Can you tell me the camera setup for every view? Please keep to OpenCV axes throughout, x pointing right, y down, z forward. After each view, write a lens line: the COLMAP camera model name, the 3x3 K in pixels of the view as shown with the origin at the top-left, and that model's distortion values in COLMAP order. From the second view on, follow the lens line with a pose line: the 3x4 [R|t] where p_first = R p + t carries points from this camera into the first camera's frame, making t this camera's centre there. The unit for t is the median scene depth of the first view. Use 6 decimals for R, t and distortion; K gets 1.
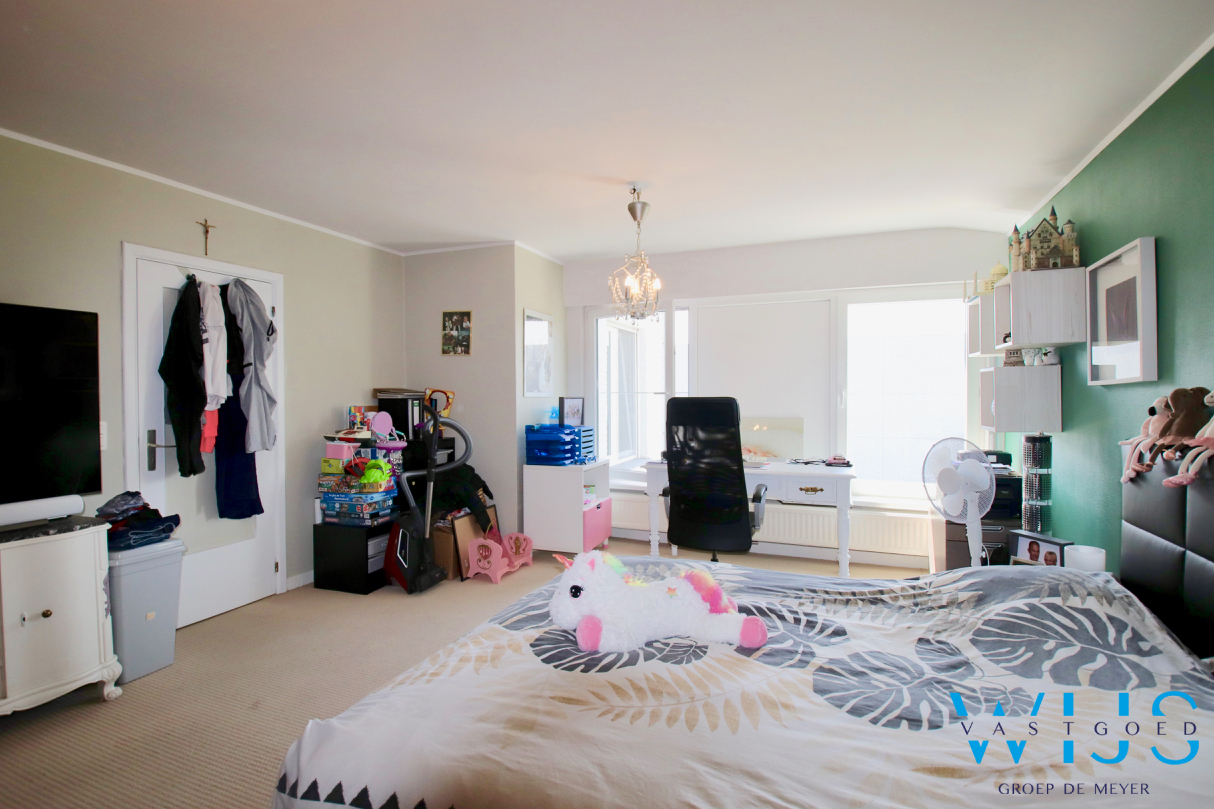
lens RADIAL K [[563.6, 0, 610.9], [0, 563.6, 395.3], [0, 0, 1]] dist [-0.002571, -0.000552]
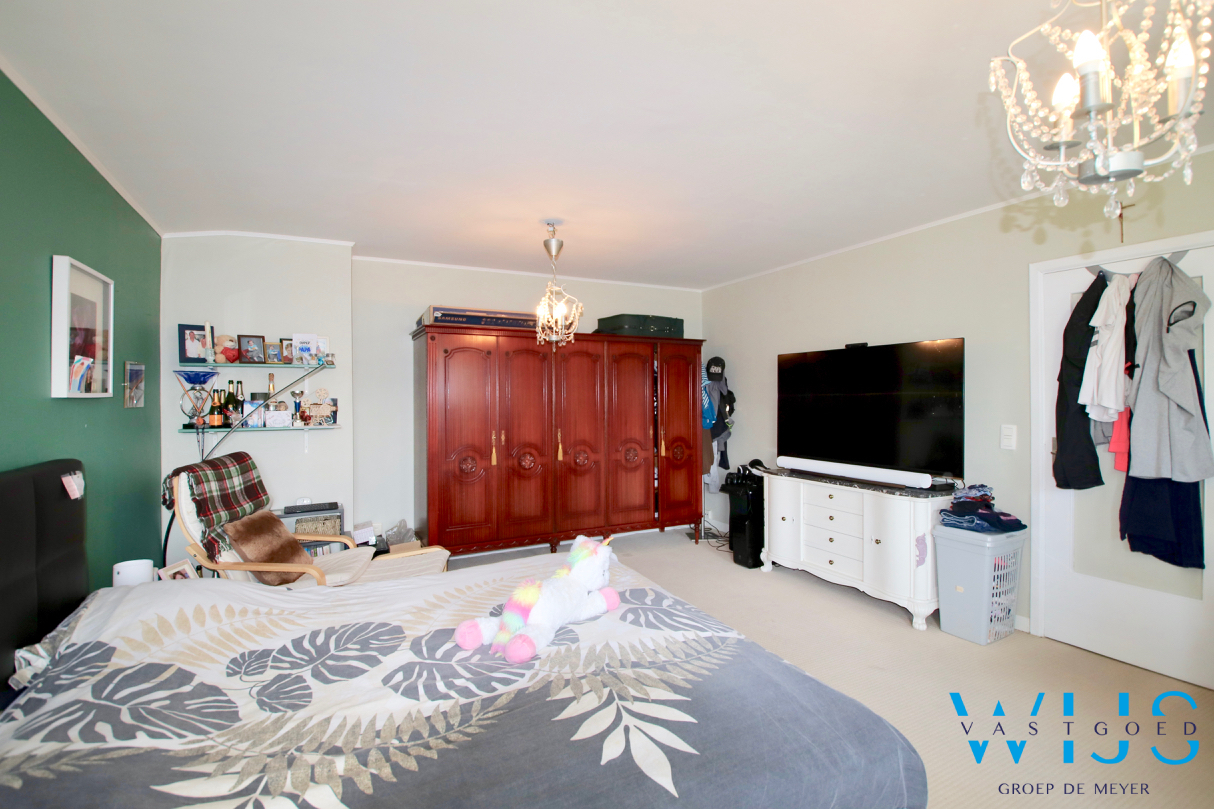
lens RADIAL K [[563.6, 0, 610.6], [0, 563.6, 398.9], [0, 0, 1]] dist [-0.002571, -0.000552]
pose [[-0.655511, 0.012947, -0.755075, 0.922115], [0.001154, 0.999869, 0.016142, -0.047665], [0.755185, 0.009710, -0.655440, 1.993061]]
